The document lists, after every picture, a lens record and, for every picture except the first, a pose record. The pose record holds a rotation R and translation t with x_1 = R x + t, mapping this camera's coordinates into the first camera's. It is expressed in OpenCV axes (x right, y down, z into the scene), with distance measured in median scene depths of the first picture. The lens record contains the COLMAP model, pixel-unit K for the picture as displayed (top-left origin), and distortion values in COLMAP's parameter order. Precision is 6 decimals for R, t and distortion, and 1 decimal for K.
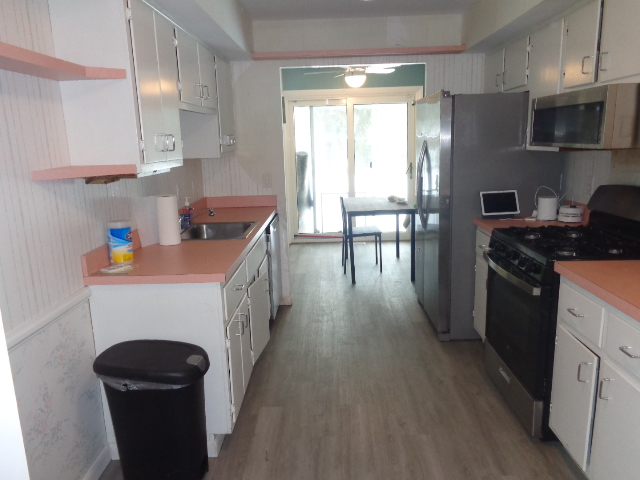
lens RADIAL K [[478.4, 0, 320.0], [0, 478.4, 240.0], [0, 0, 1]] dist [0.004953, 0.002229]
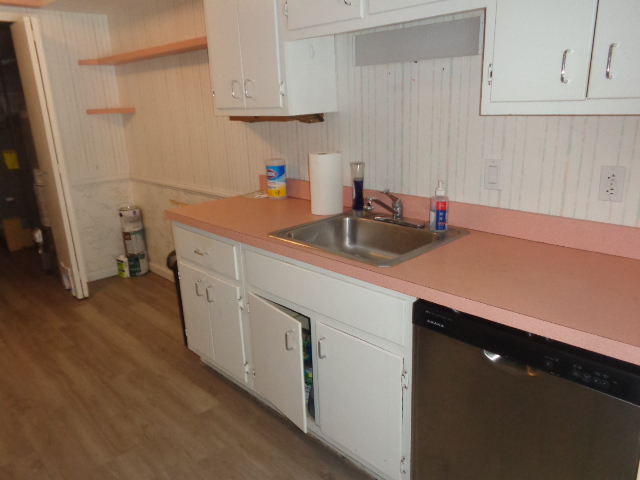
lens RADIAL K [[478.4, 0, 320.0], [0, 478.4, 240.0], [0, 0, 1]] dist [0.004953, 0.002229]
pose [[-0.699527, 0.255061, -0.667537, 0.286500], [-0.091798, 0.894320, 0.437910, -0.353023], [0.708686, 0.367608, -0.602187, 1.719353]]
